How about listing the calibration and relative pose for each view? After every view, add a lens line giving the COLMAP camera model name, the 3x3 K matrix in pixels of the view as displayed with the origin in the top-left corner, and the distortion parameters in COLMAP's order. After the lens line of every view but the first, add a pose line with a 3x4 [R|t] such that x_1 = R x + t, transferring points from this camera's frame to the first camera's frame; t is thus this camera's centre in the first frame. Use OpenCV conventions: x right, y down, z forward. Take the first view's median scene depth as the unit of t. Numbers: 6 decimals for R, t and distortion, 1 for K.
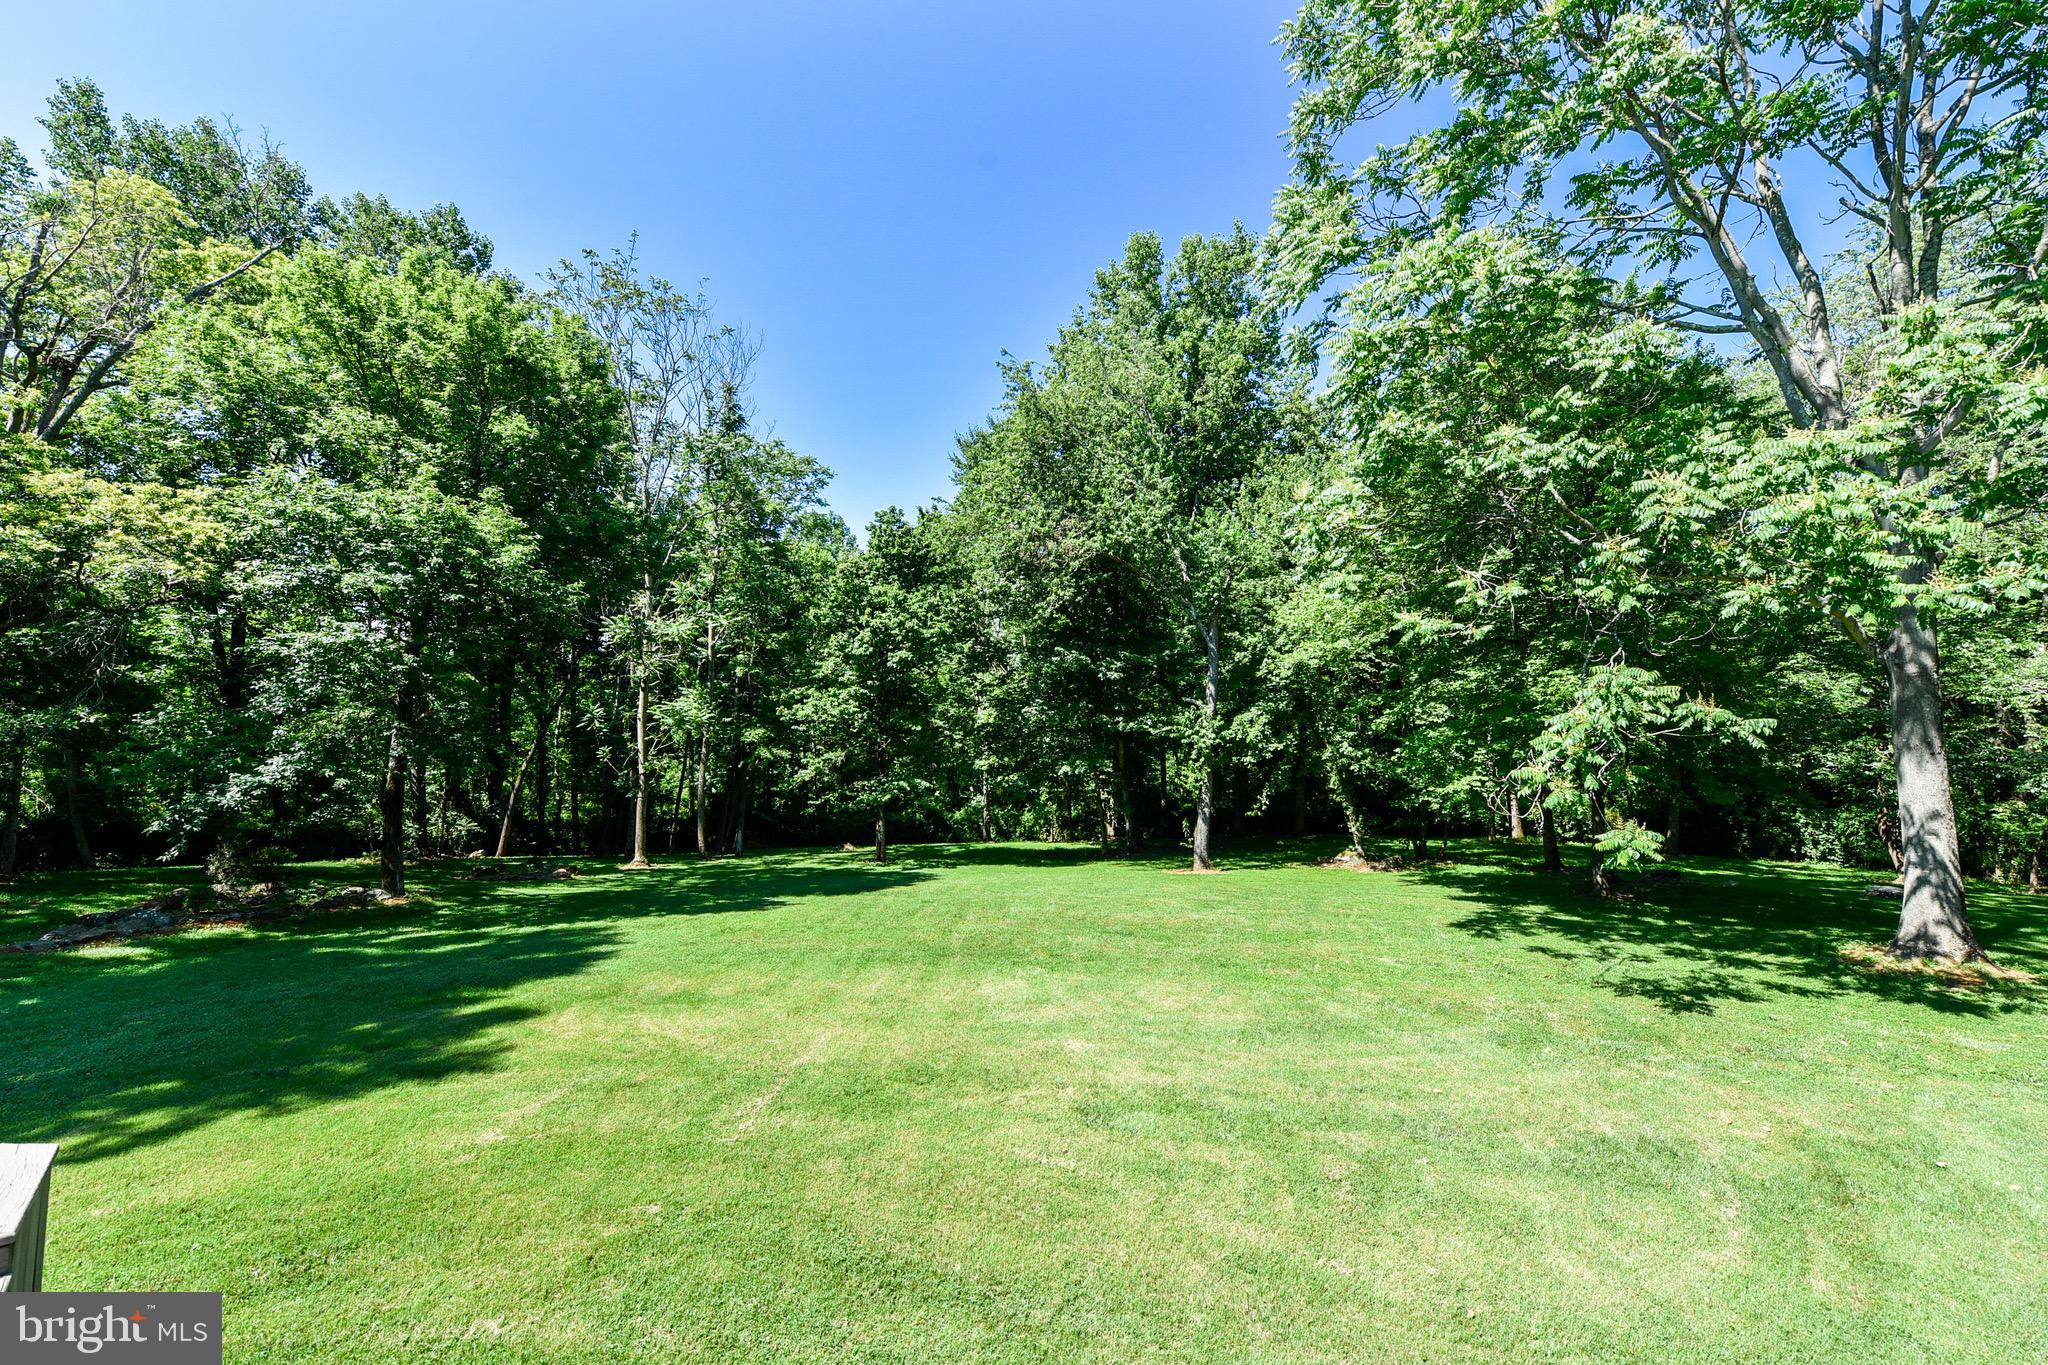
lens RADIAL K [[804.7, 0, 1021.2], [0, 804.7, 682.0], [0, 0, 1]] dist [0.001165, -0.000494]
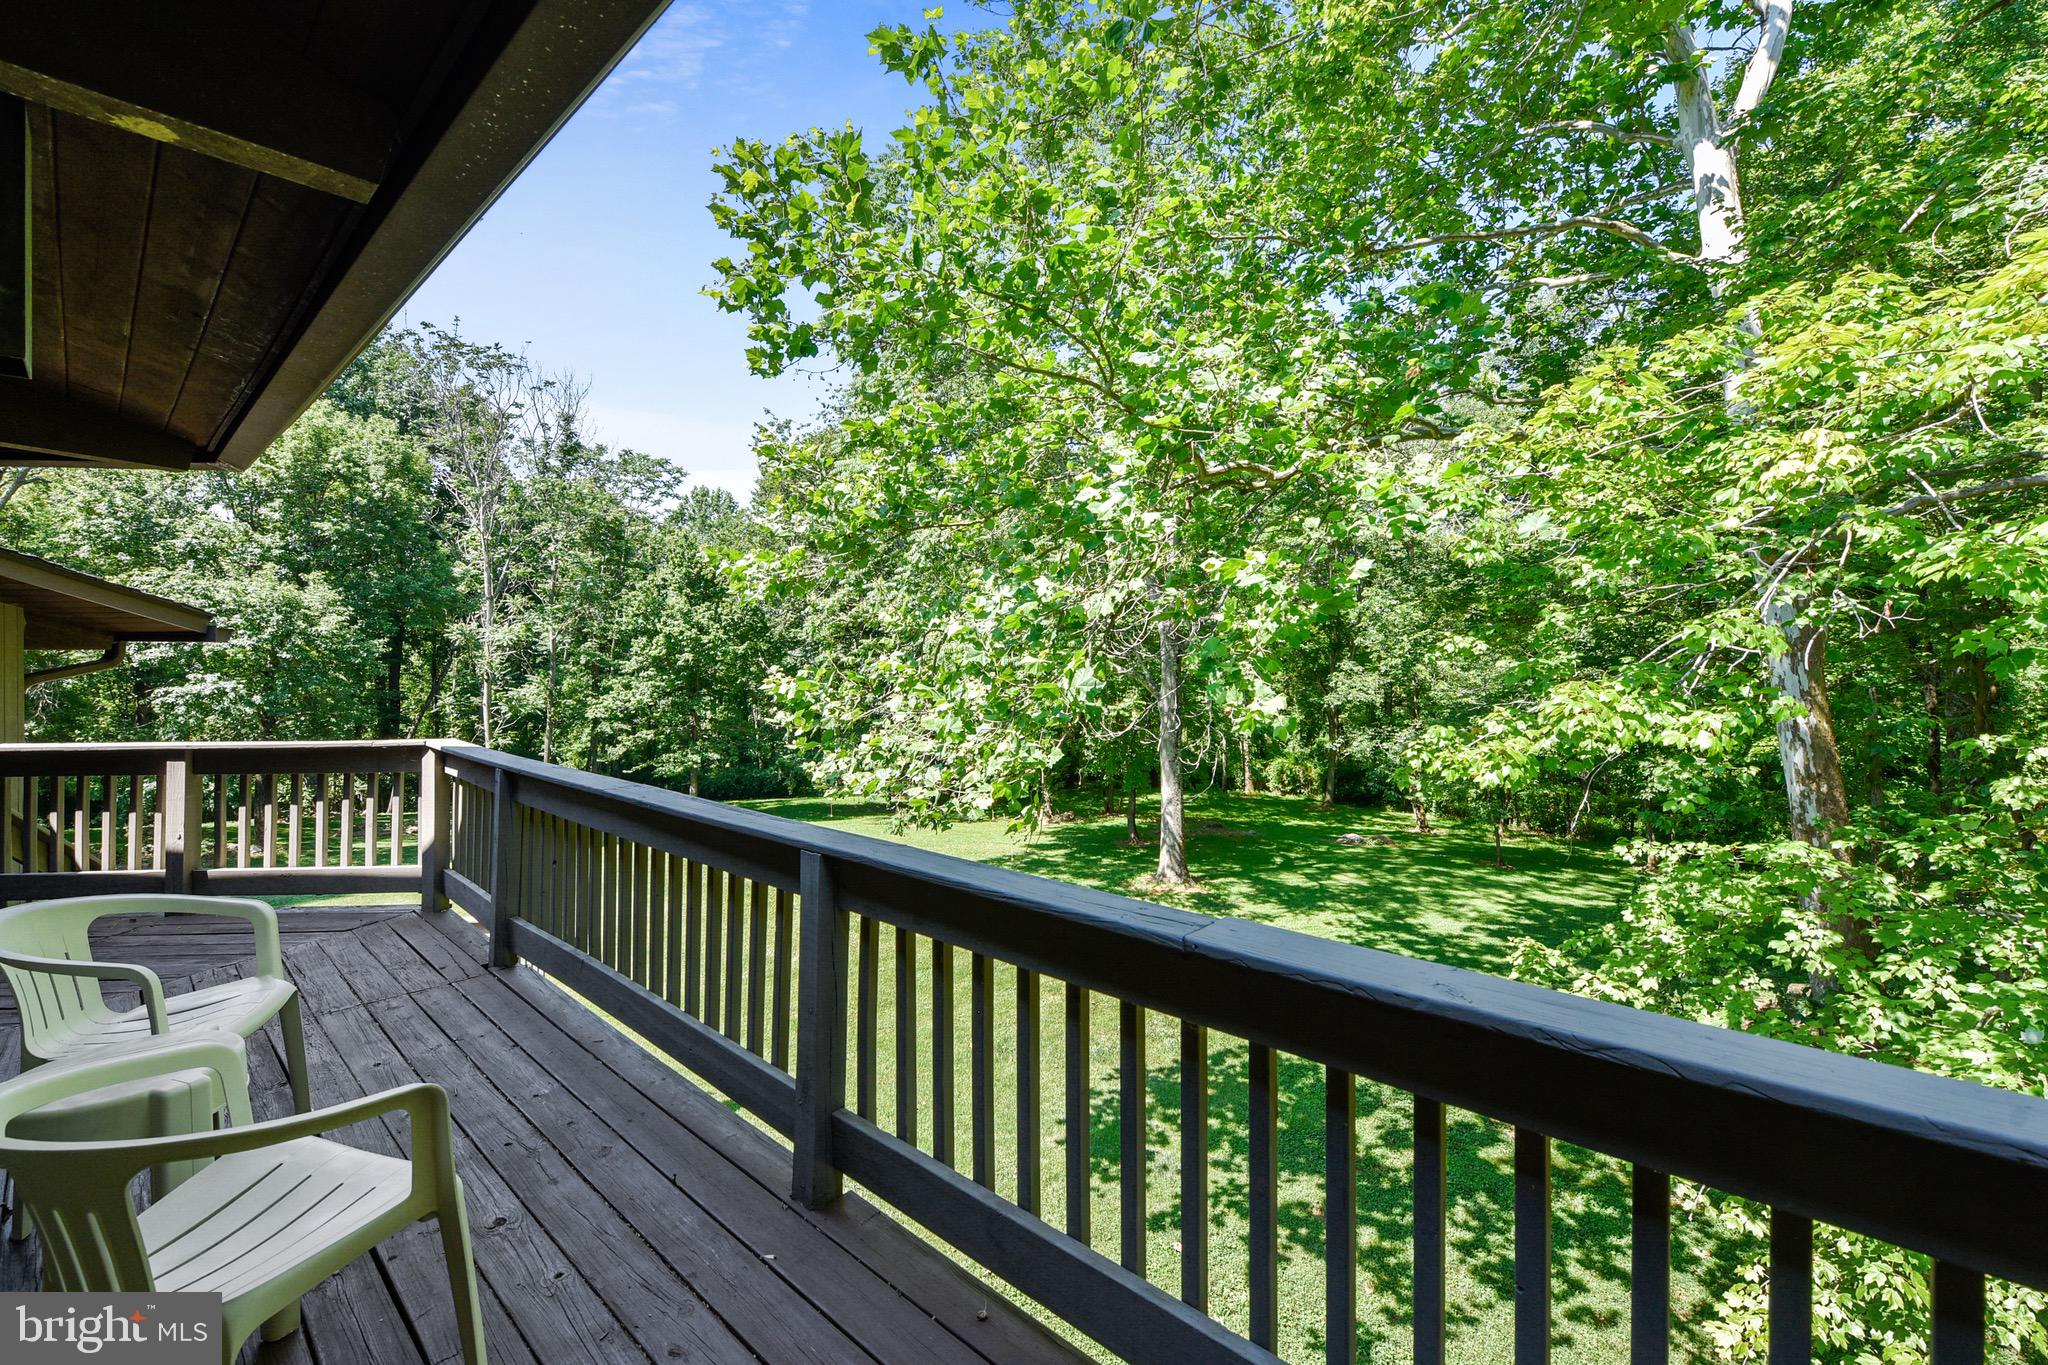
lens RADIAL K [[838.0, 0, 1022.5], [0, 838.0, 653.1], [0, 0, 1]] dist [-0.000655, -0.000031]
pose [[0.999807, -0.002460, 0.019480, 0.365880], [0.001551, 0.998913, 0.046579, -0.102889], [-0.019573, -0.046540, 0.998725, -0.332967]]
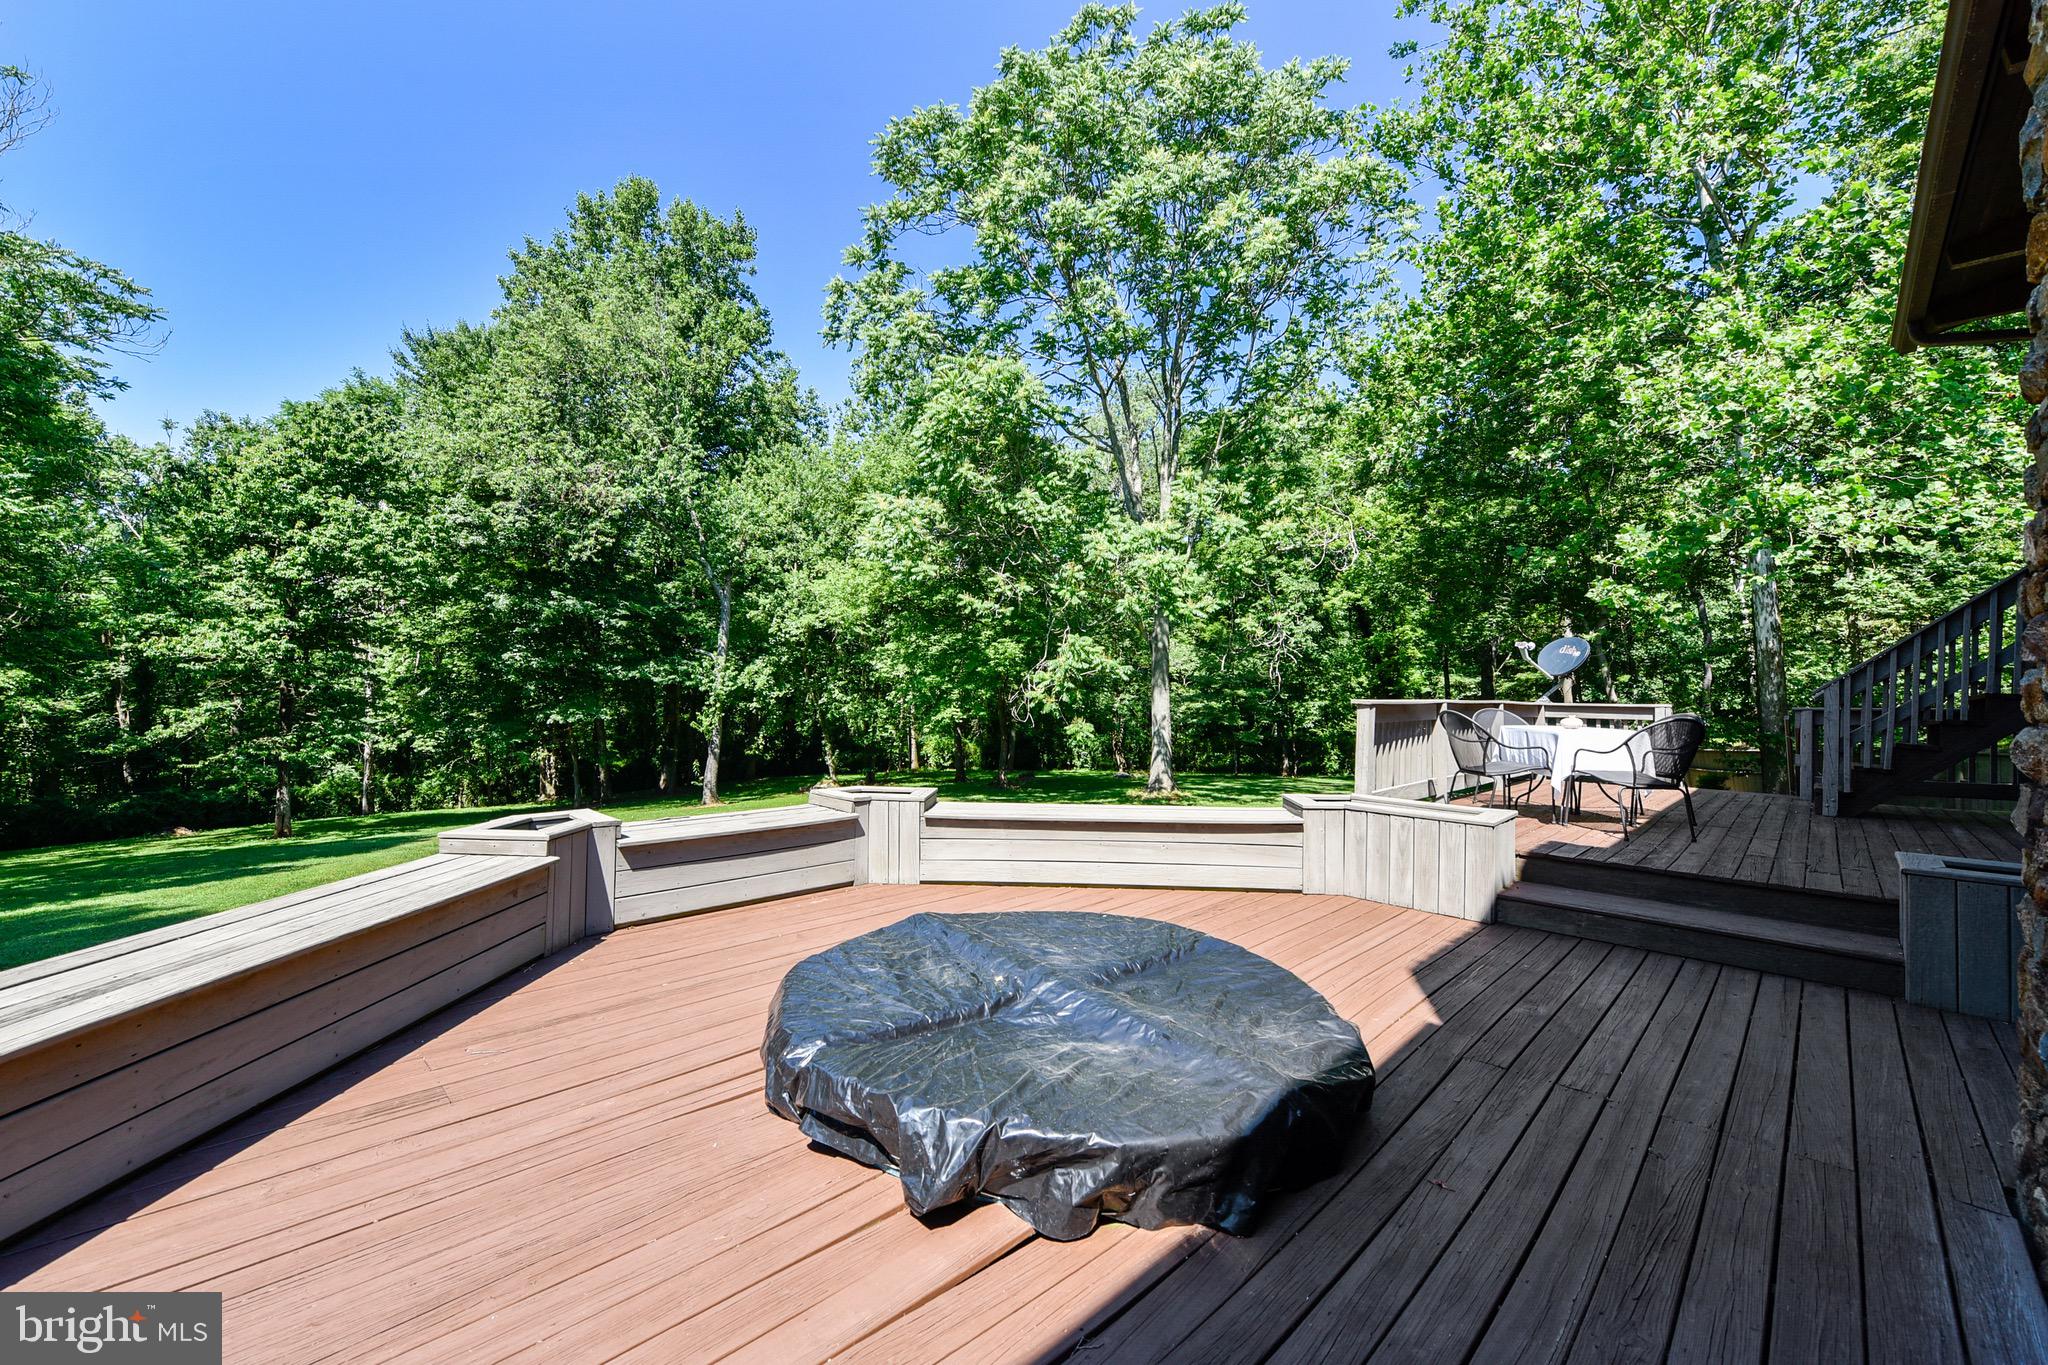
lens RADIAL K [[804.7, 0, 1021.2], [0, 804.7, 682.0], [0, 0, 1]] dist [0.001165, -0.000494]
pose [[0.731124, 0.014834, 0.682084, -0.225045], [-0.044732, 0.998655, 0.026229, 0.016791], [-0.680777, -0.049688, 0.730804, -0.097375]]
